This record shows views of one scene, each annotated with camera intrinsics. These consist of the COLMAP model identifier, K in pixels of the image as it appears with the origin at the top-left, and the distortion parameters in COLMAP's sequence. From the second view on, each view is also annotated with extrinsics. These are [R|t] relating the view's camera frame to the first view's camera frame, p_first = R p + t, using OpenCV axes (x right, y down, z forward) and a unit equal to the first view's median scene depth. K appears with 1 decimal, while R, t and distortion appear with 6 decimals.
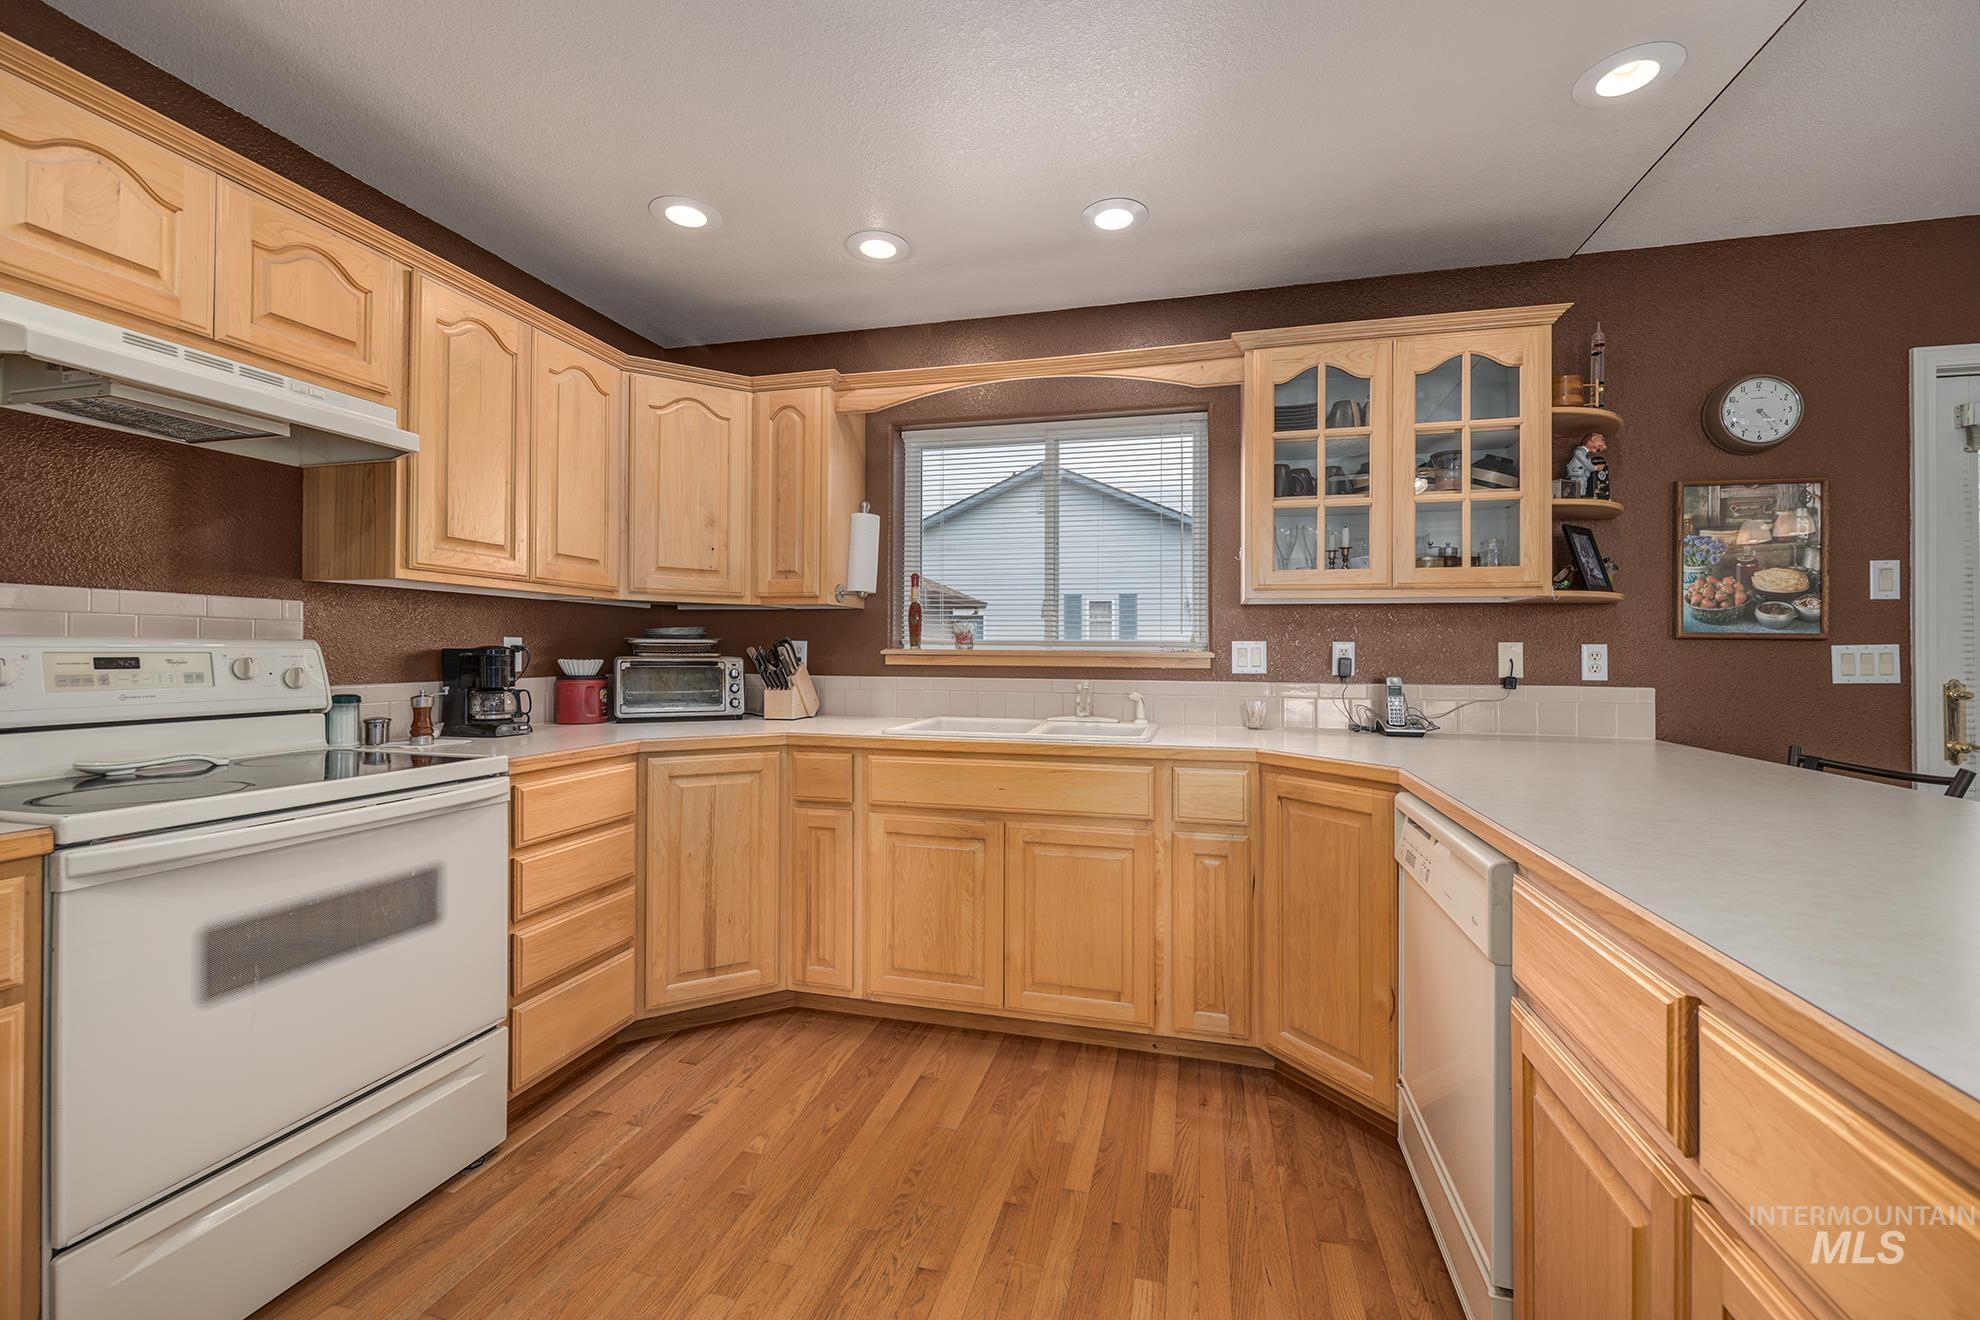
lens RADIAL K [[795.9, 0, 1008.6], [0, 795.9, 633.4], [0, 0, 1]] dist [0.000118, -0.001123]
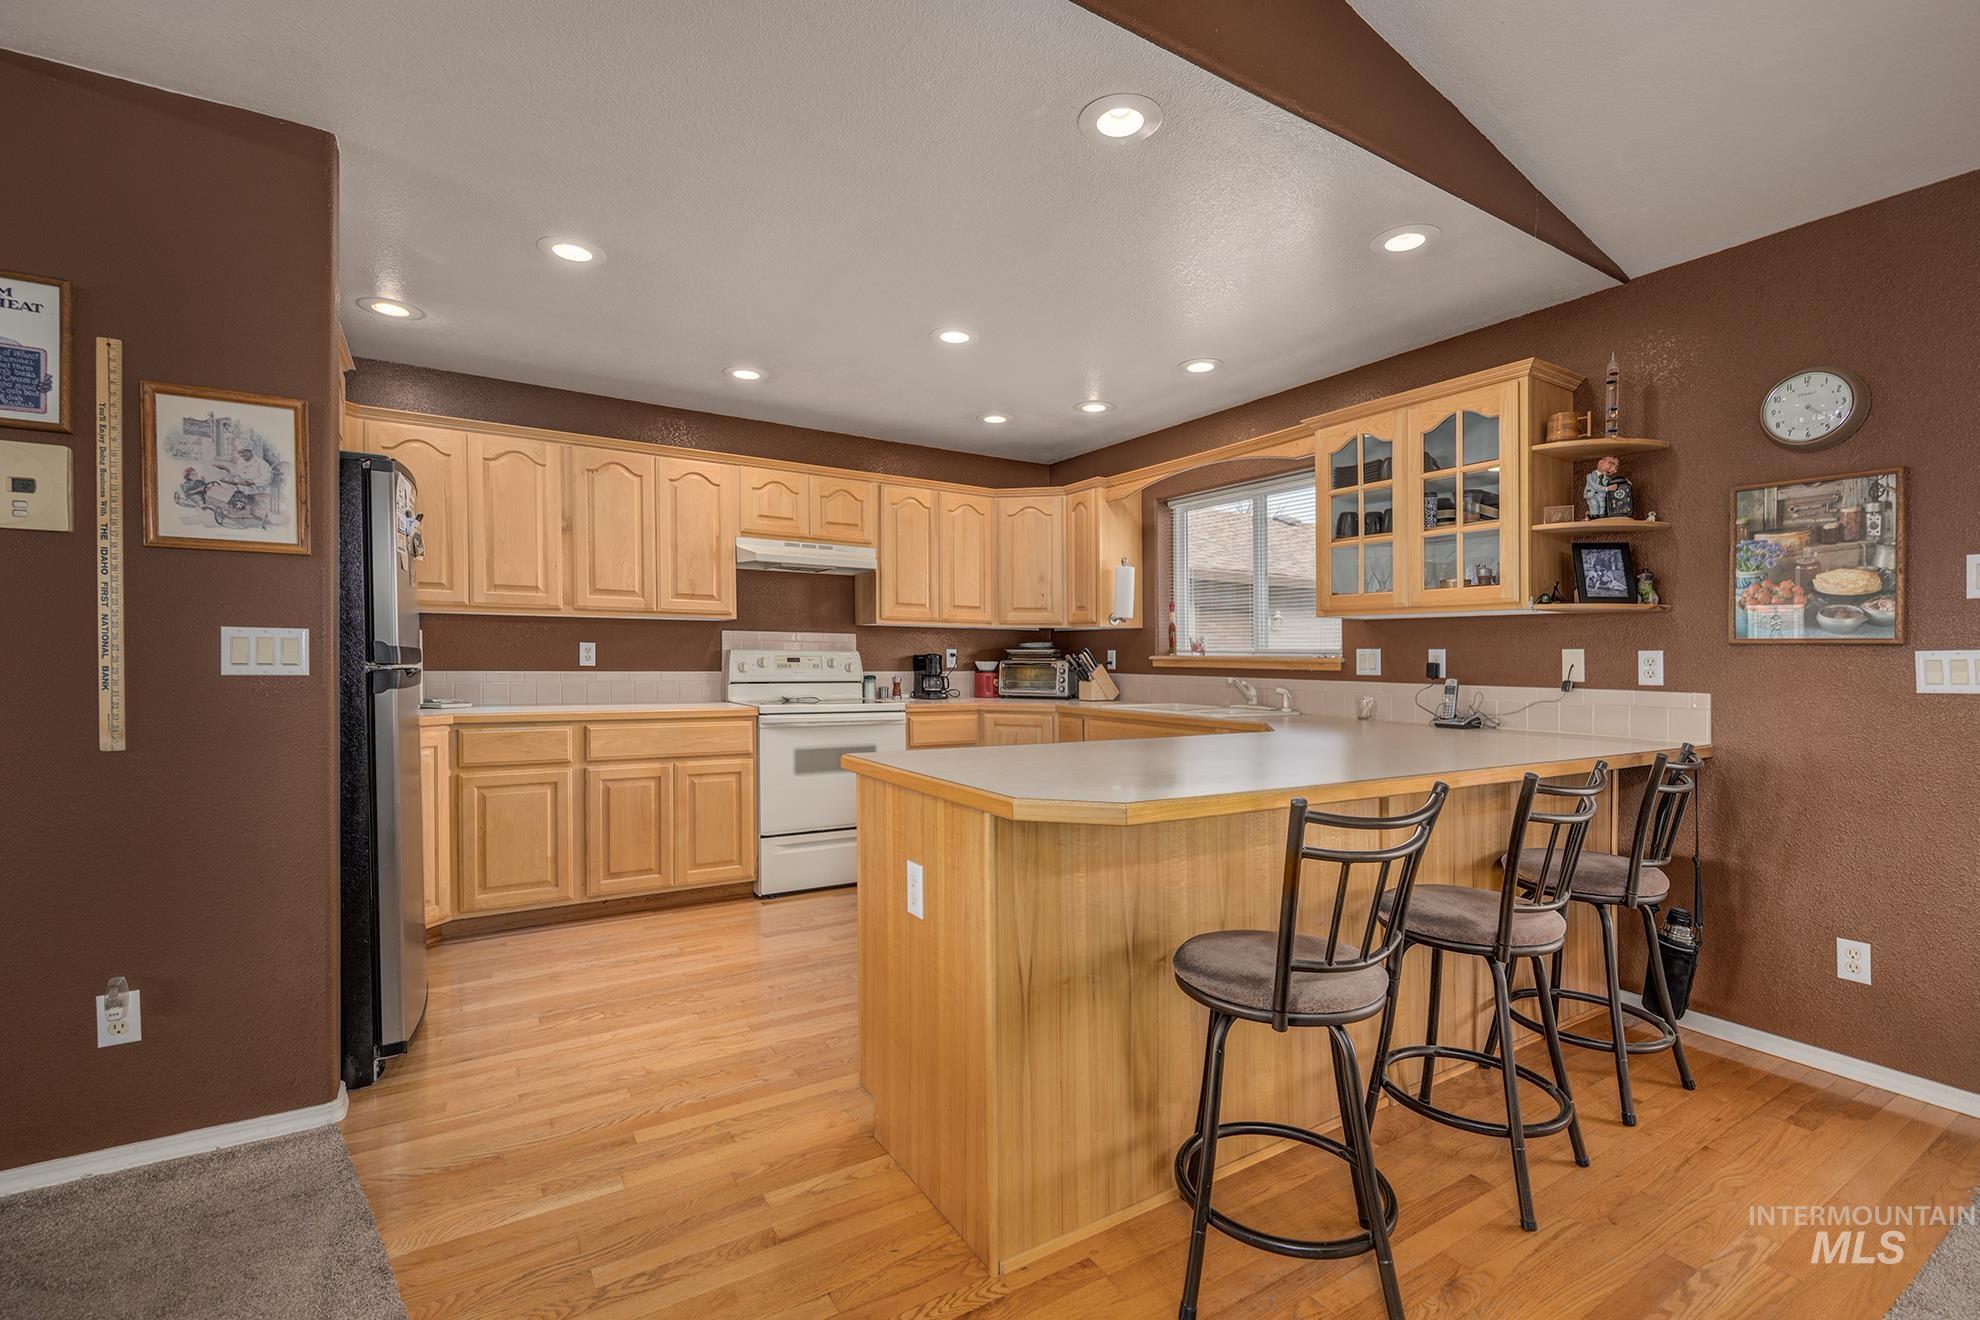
lens RADIAL K [[860.9, 0, 1003.2], [0, 860.9, 656.4], [0, 0, 1]] dist [0.003635, -0.000514]
pose [[0.726815, 0.000465, -0.686833, 0.915235], [0.010545, 0.999874, 0.011835, -0.001015], [0.686752, -0.015845, 0.726719, -0.413518]]
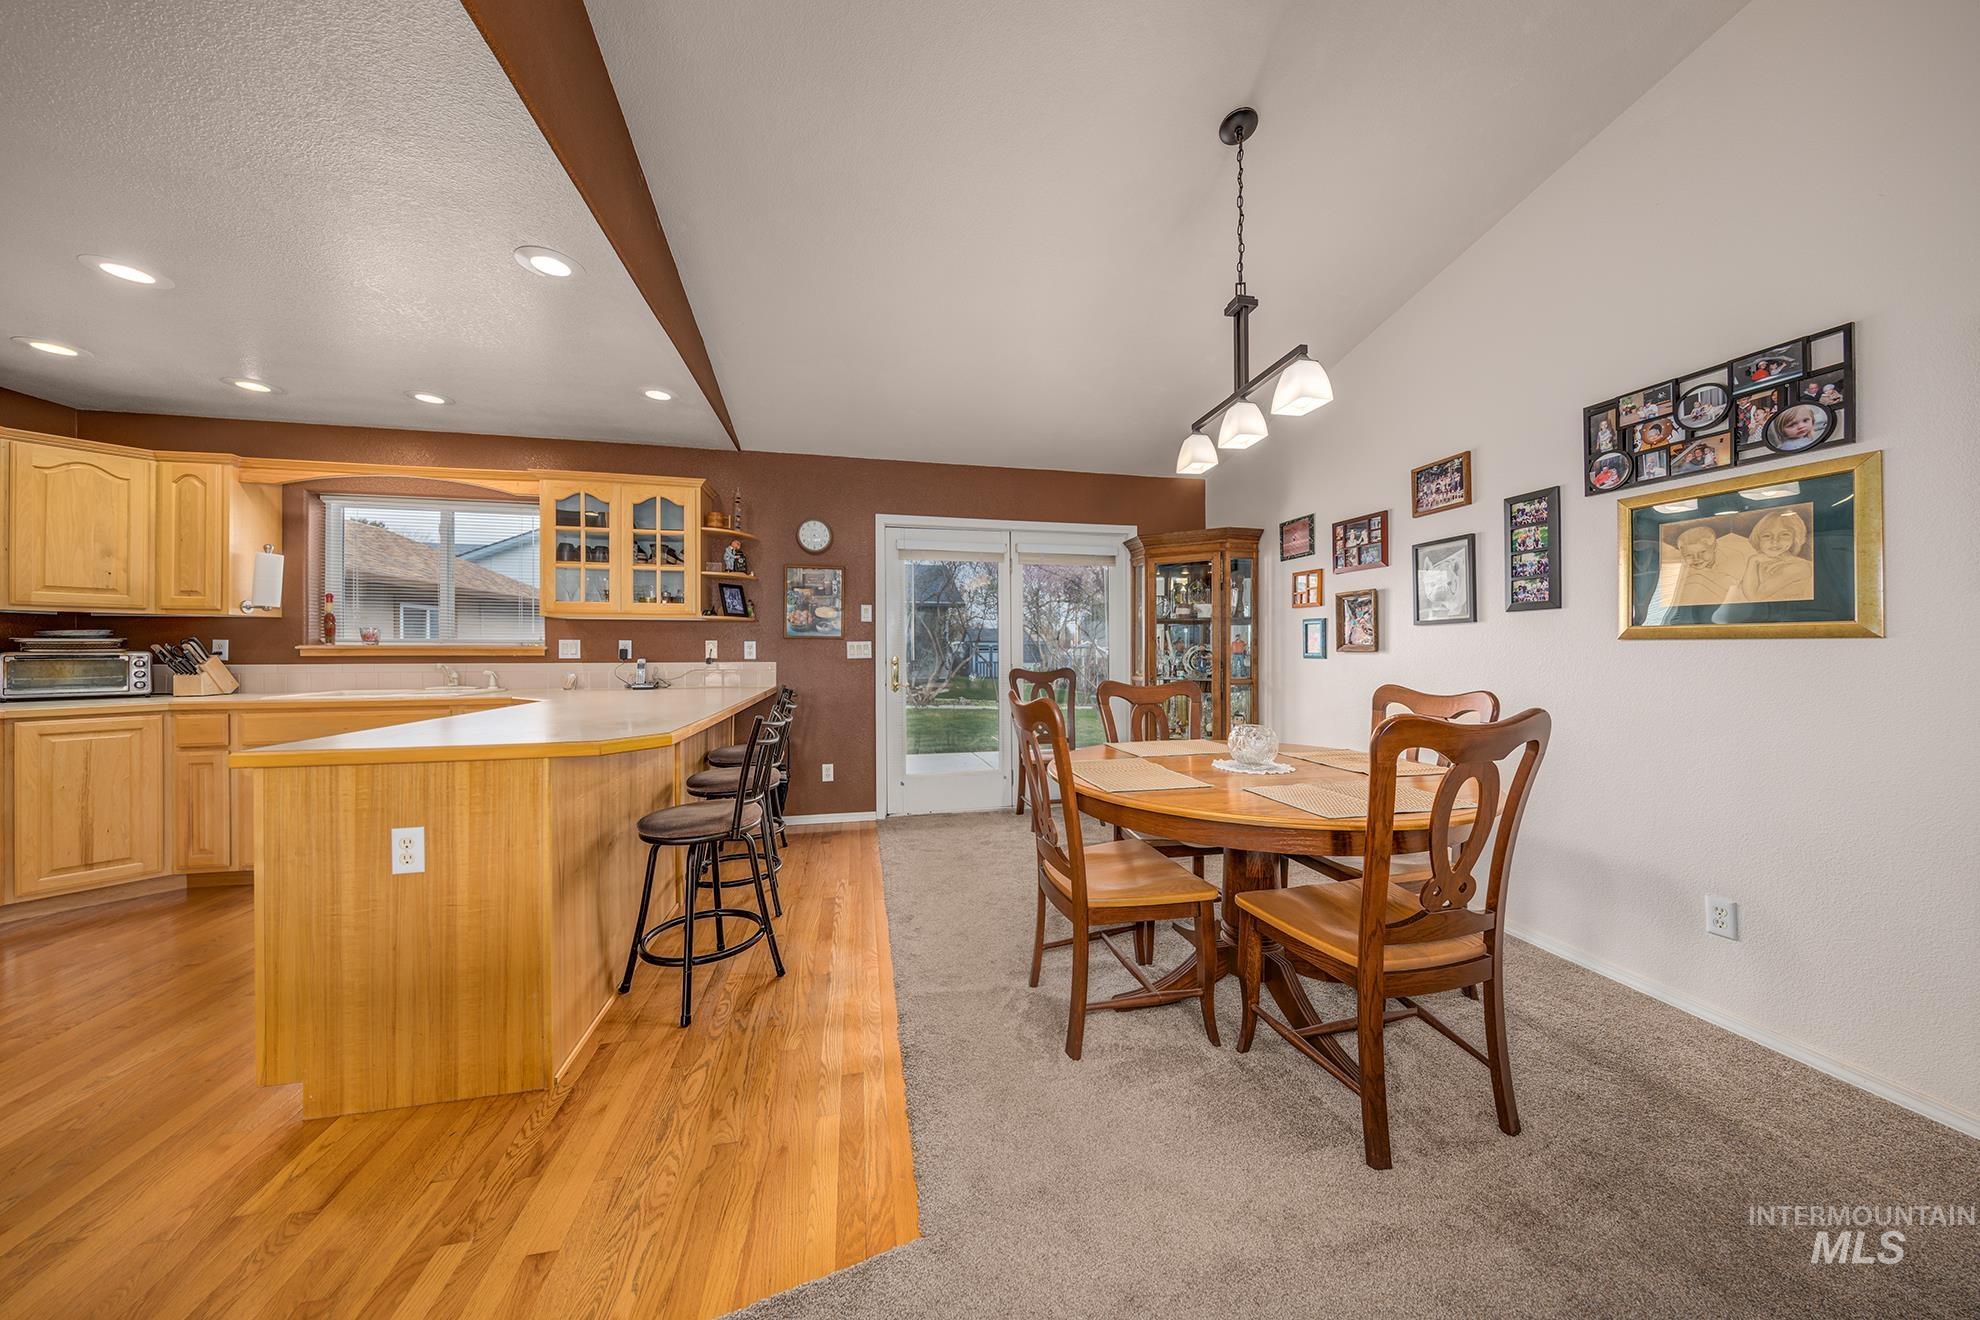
lens RADIAL K [[625.8, 0, 1006.3], [0, 625.8, 638.7], [0, 0, 1]] dist [-0.010766, -0.000032]
pose [[0.885833, -0.000171, 0.464005, 0.586120], [-0.004267, 0.999955, 0.008514, -0.009815], [-0.463985, -0.009522, 0.885792, -0.751767]]
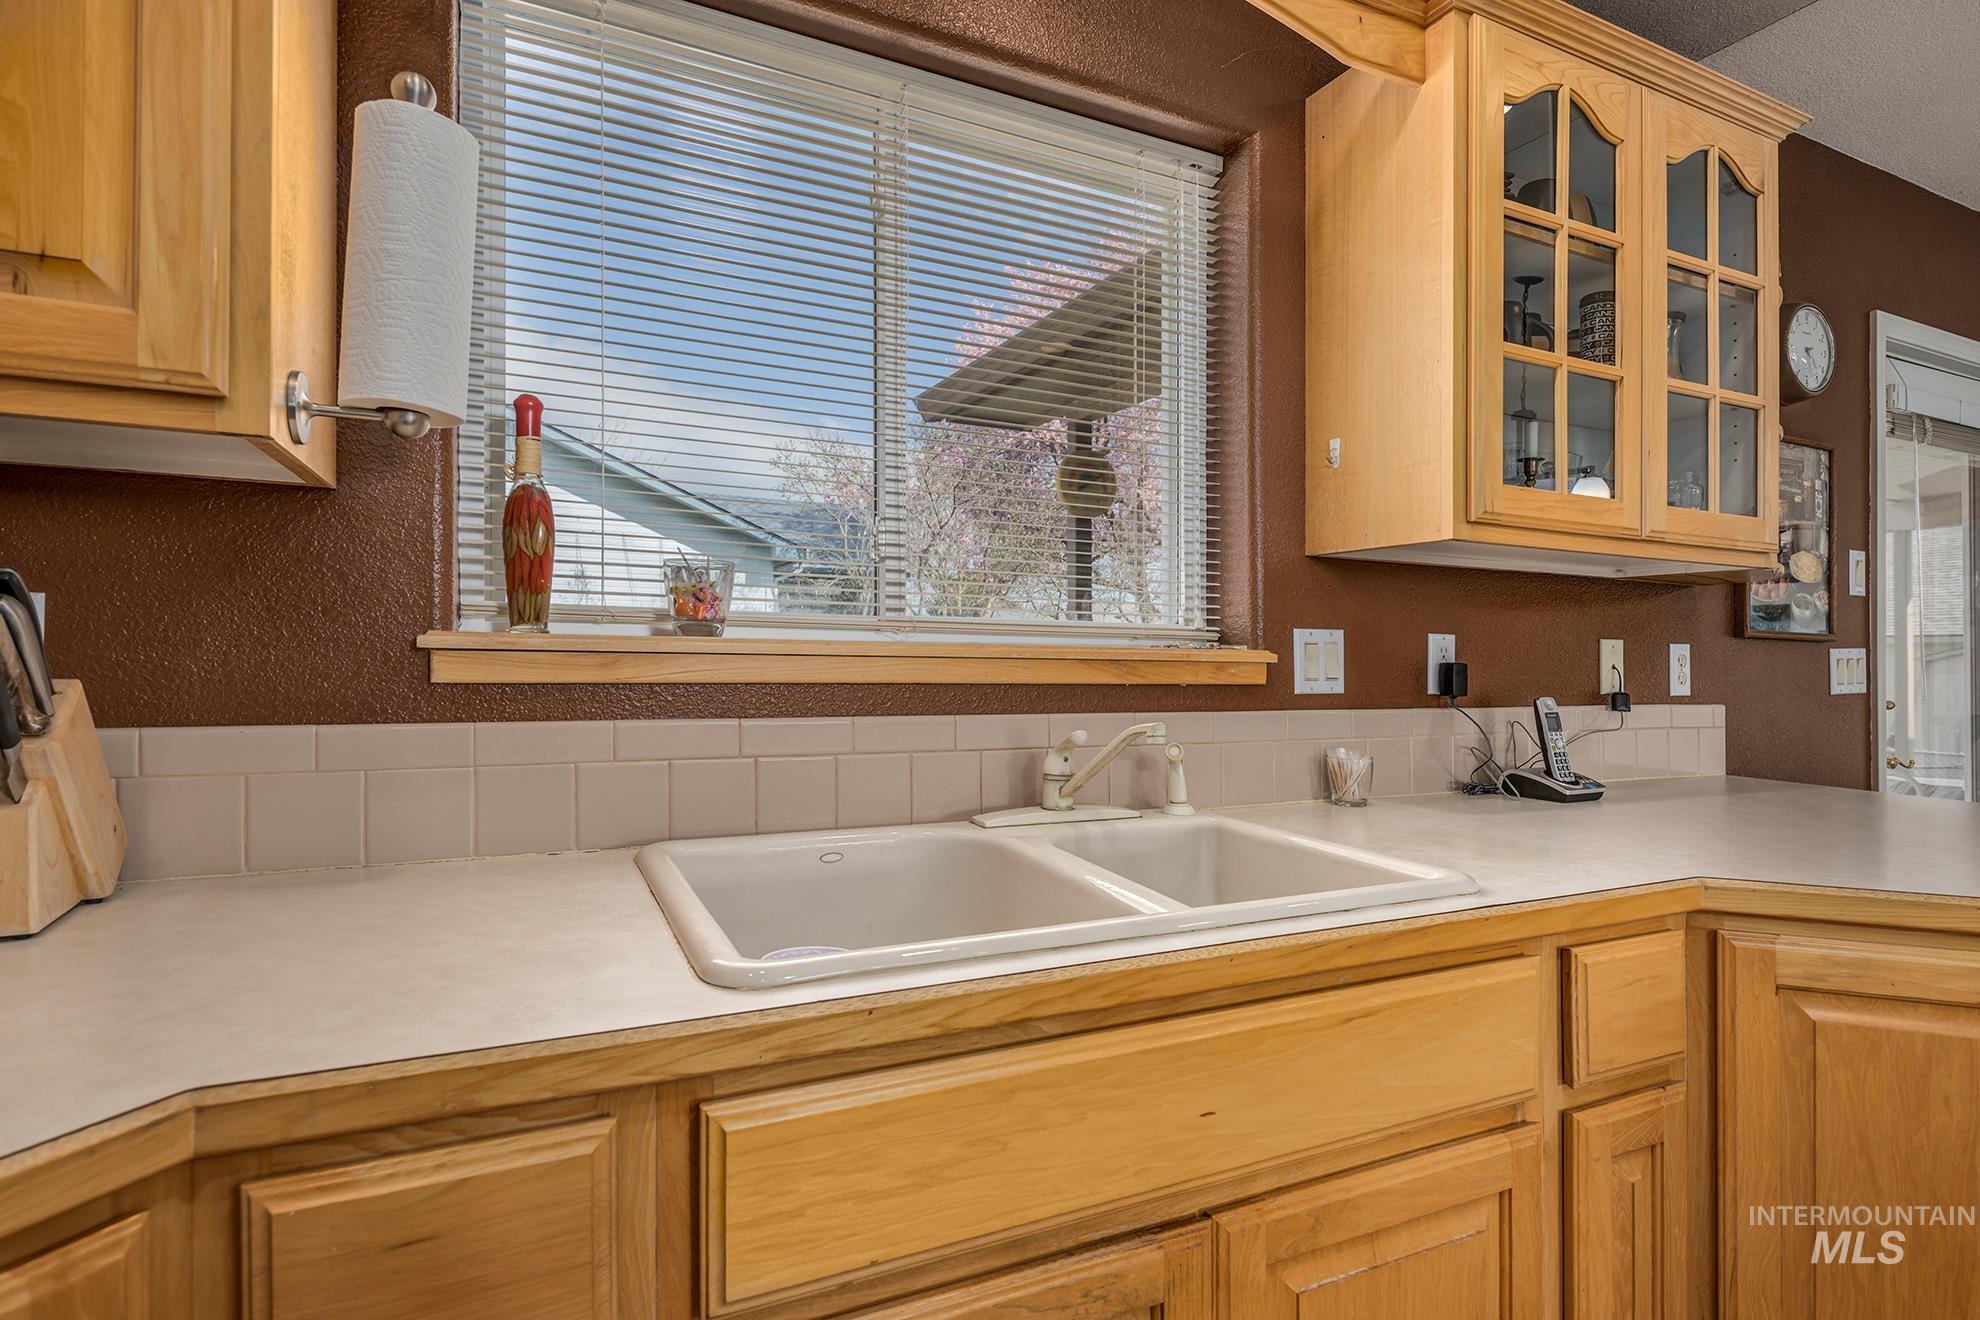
lens RADIAL K [[992.6, 0, 980.9], [0, 992.6, 642.0], [0, 0, 1]] dist [-0.007149, -0.001368]
pose [[0.768433, 0.015413, 0.639744, -0.293027], [-0.020109, 0.999798, 0.000067, 0.024957], [-0.639614, -0.012916, 0.768588, 0.743003]]
